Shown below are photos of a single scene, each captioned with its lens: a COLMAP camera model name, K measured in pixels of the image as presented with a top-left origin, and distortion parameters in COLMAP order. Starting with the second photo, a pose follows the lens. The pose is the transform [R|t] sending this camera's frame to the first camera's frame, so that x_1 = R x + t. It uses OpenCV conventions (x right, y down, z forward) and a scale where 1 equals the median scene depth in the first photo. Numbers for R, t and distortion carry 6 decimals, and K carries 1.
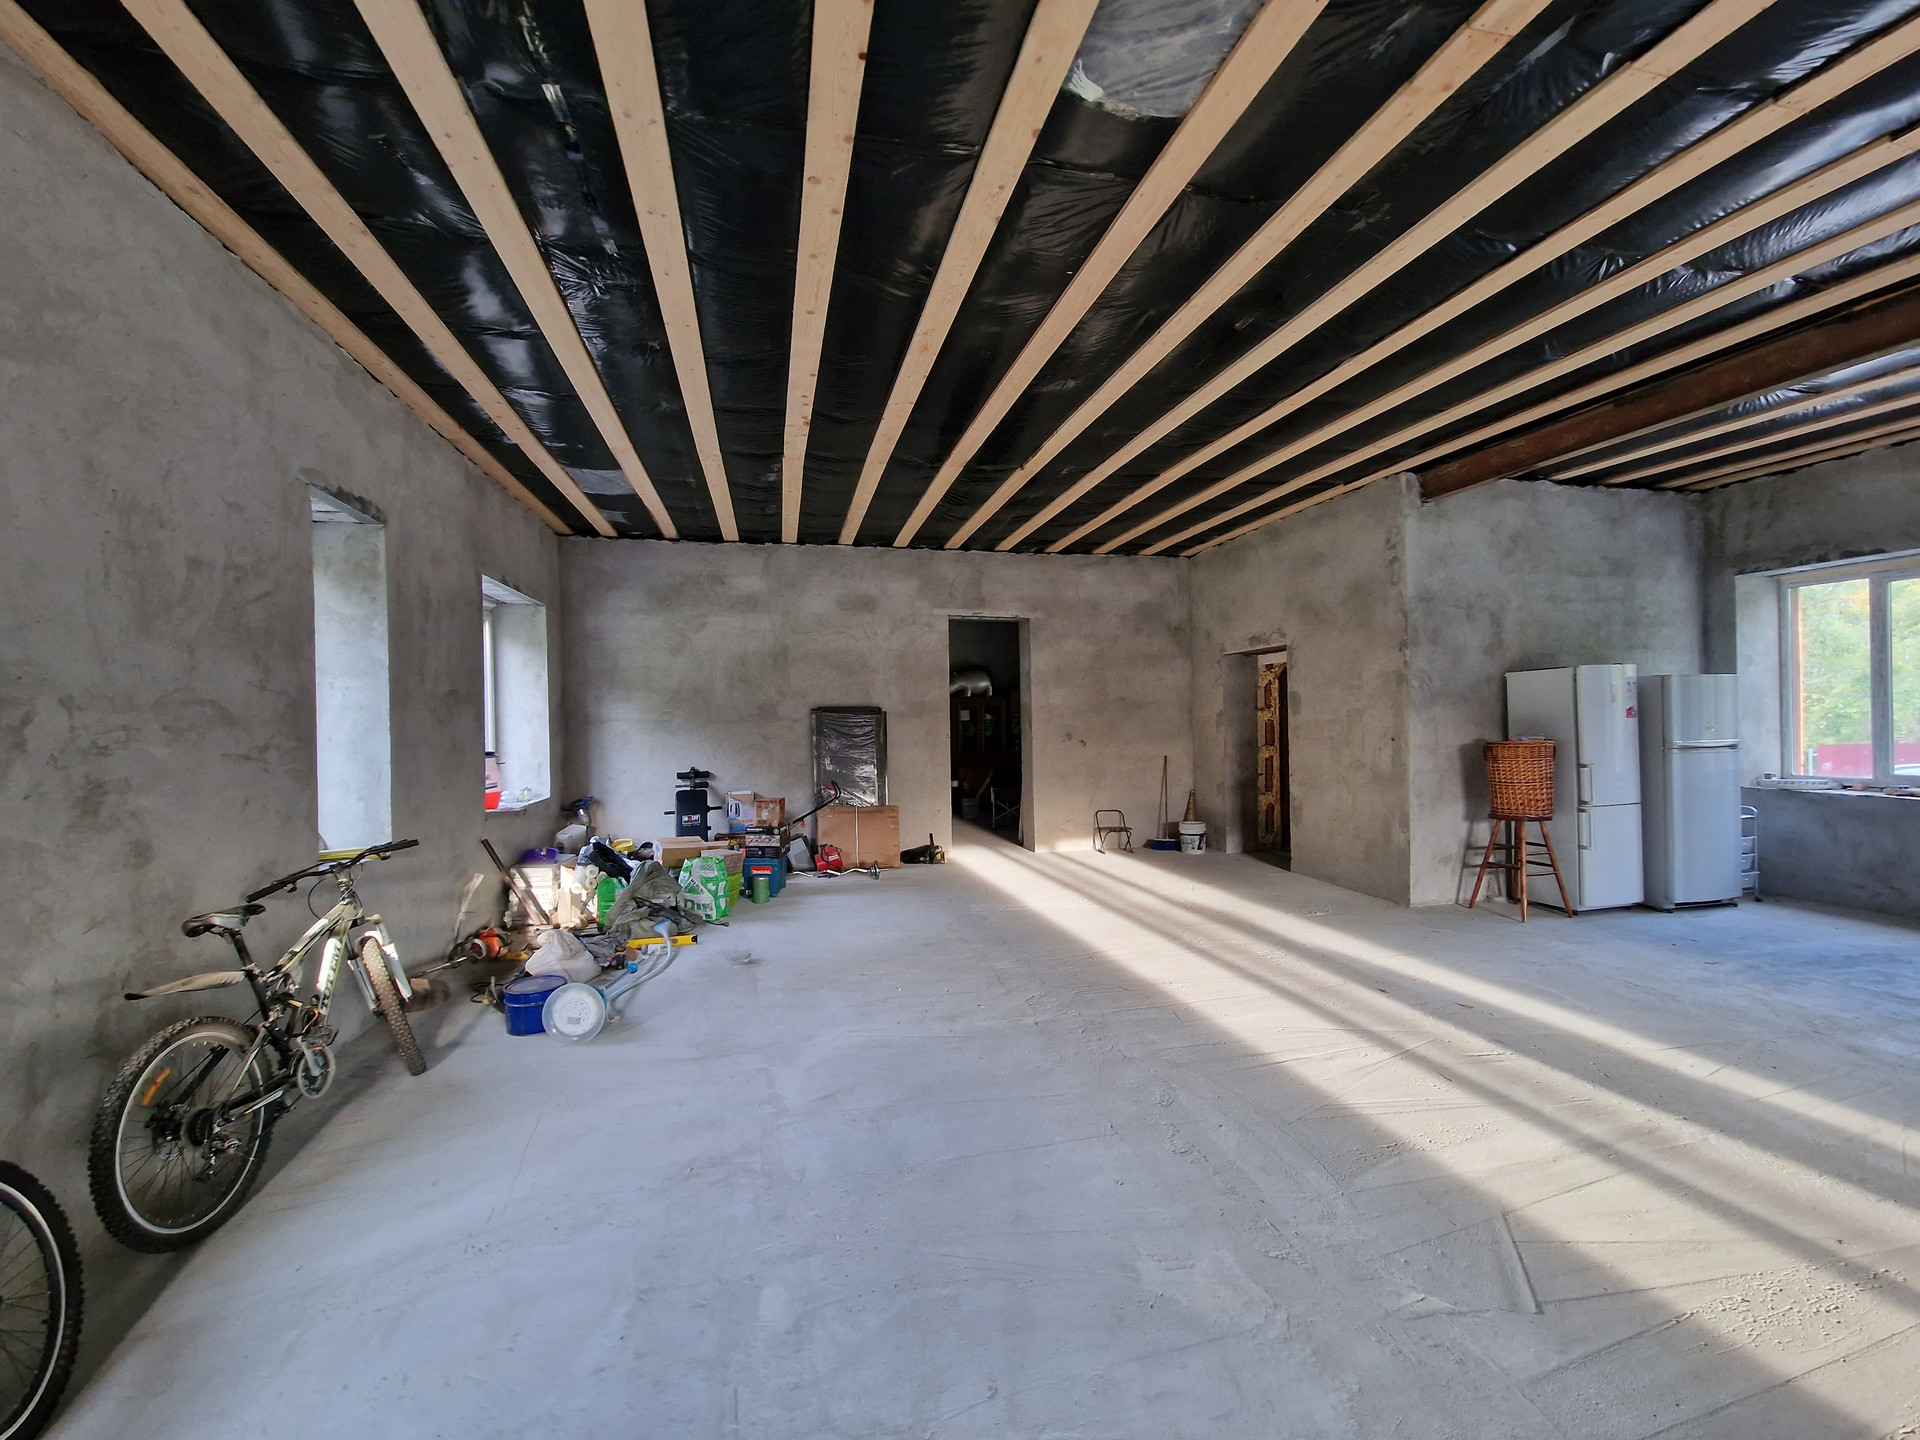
lens RADIAL K [[787.2, 0, 945.4], [0, 787.2, 720.6], [0, 0, 1]] dist [0.000189, -0.000267]
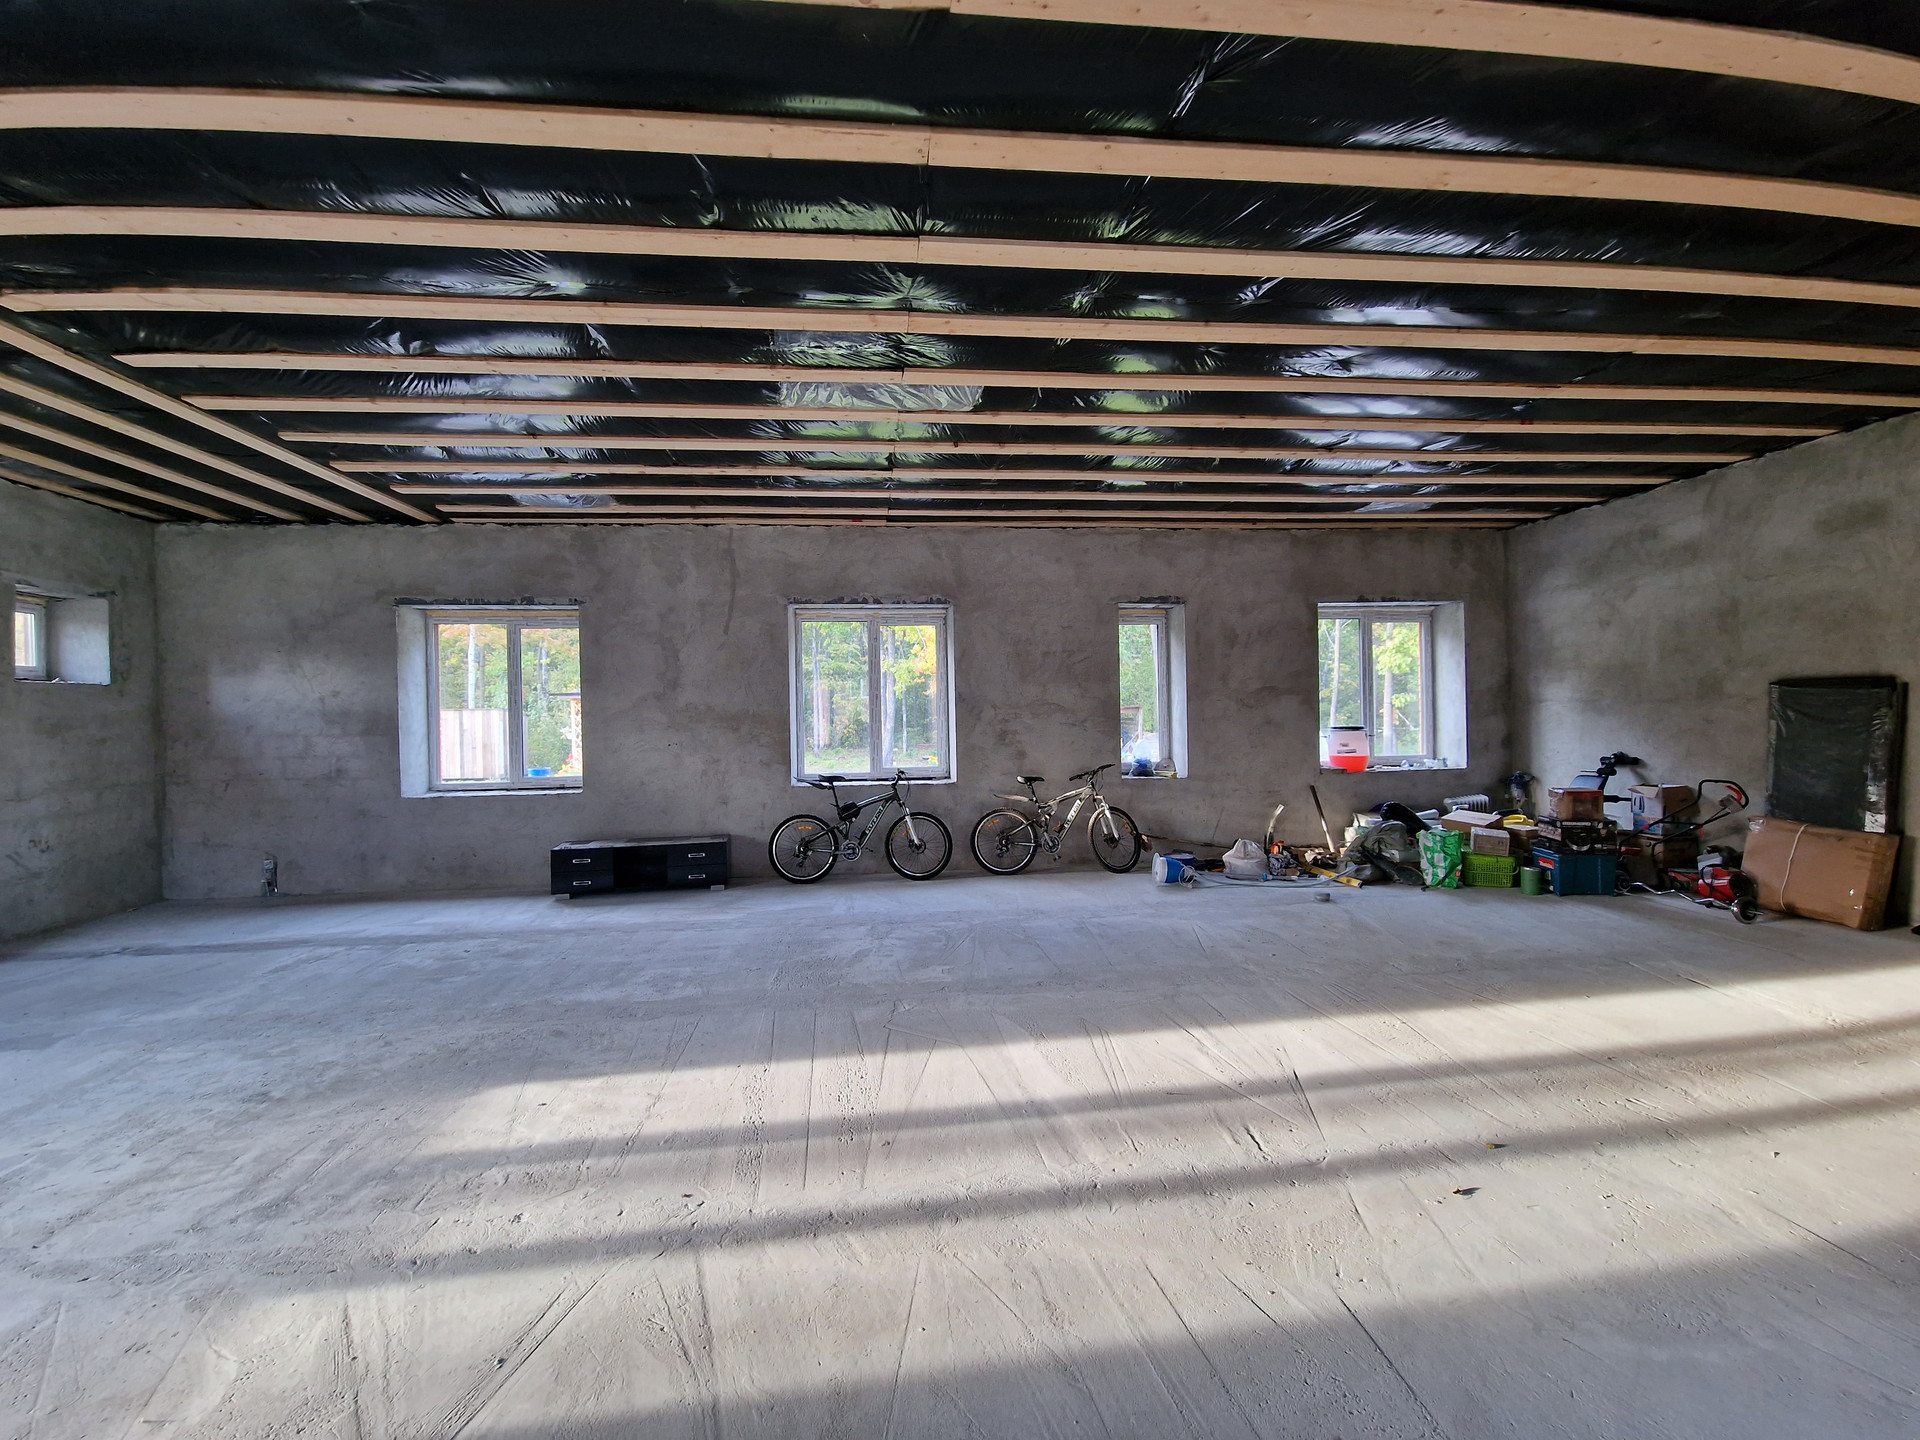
lens RADIAL K [[786.5, 0, 947.2], [0, 786.5, 721.8], [0, 0, 1]] dist [0.006612, -0.003988]
pose [[-0.113583, 0.024087, -0.993236, 0.781933], [0.020281, 0.999554, 0.021921, -0.012143], [0.993321, -0.017654, -0.114021, 0.409075]]
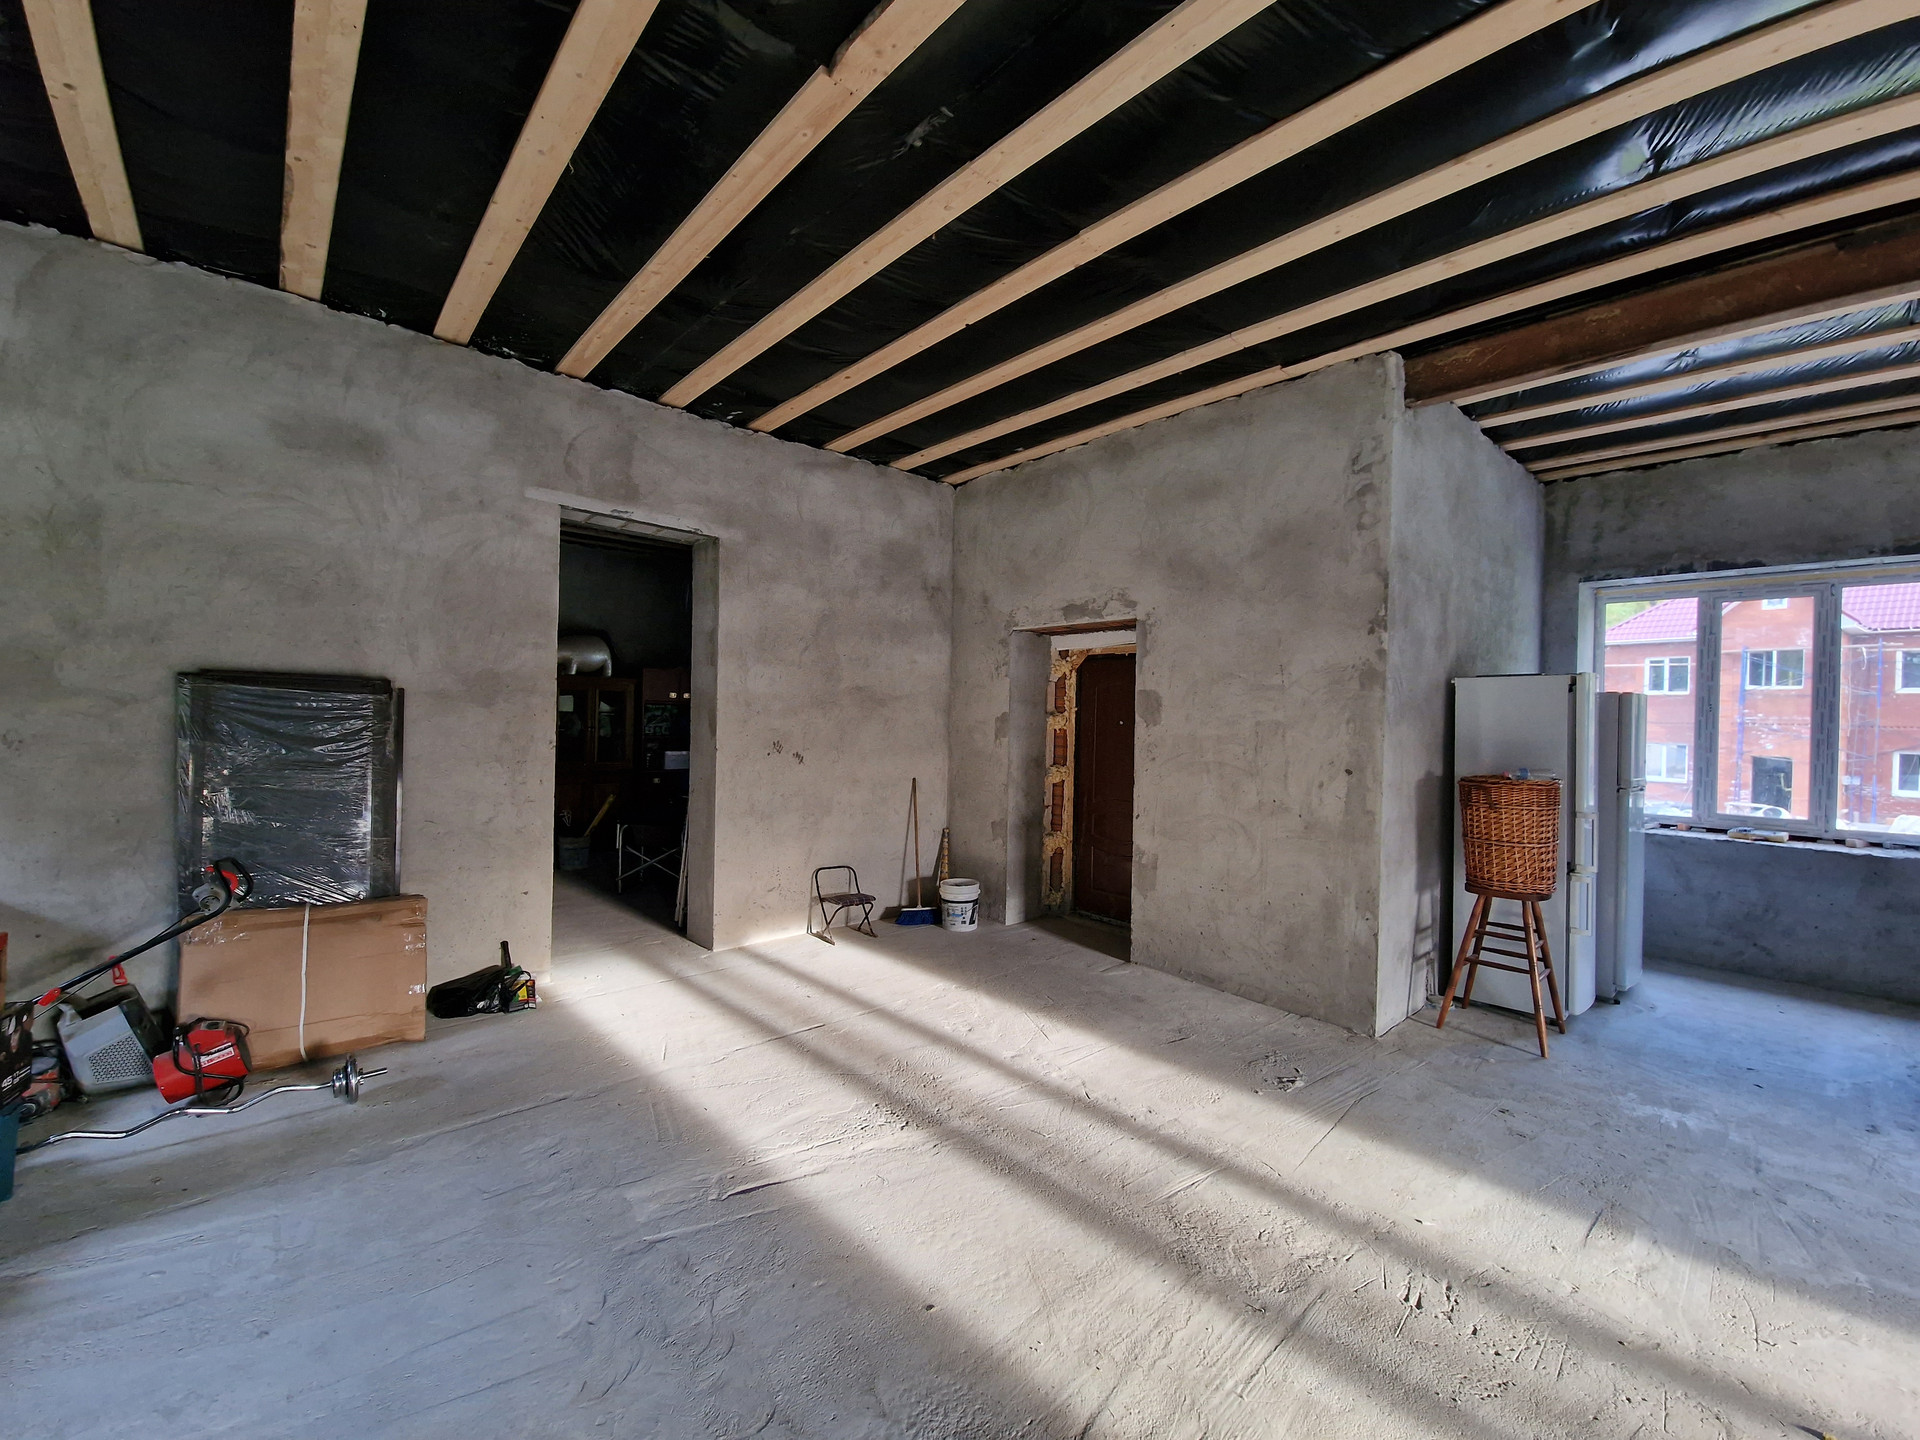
lens RADIAL K [[787.2, 0, 946.6], [0, 787.2, 721.1], [0, 0, 1]] dist [0.003899, -0.000267]
pose [[0.874679, 0.032910, 0.483584, -0.025360], [-0.036215, 0.999341, -0.002506, -0.003604], [-0.483348, -0.015321, 0.875294, 0.559961]]
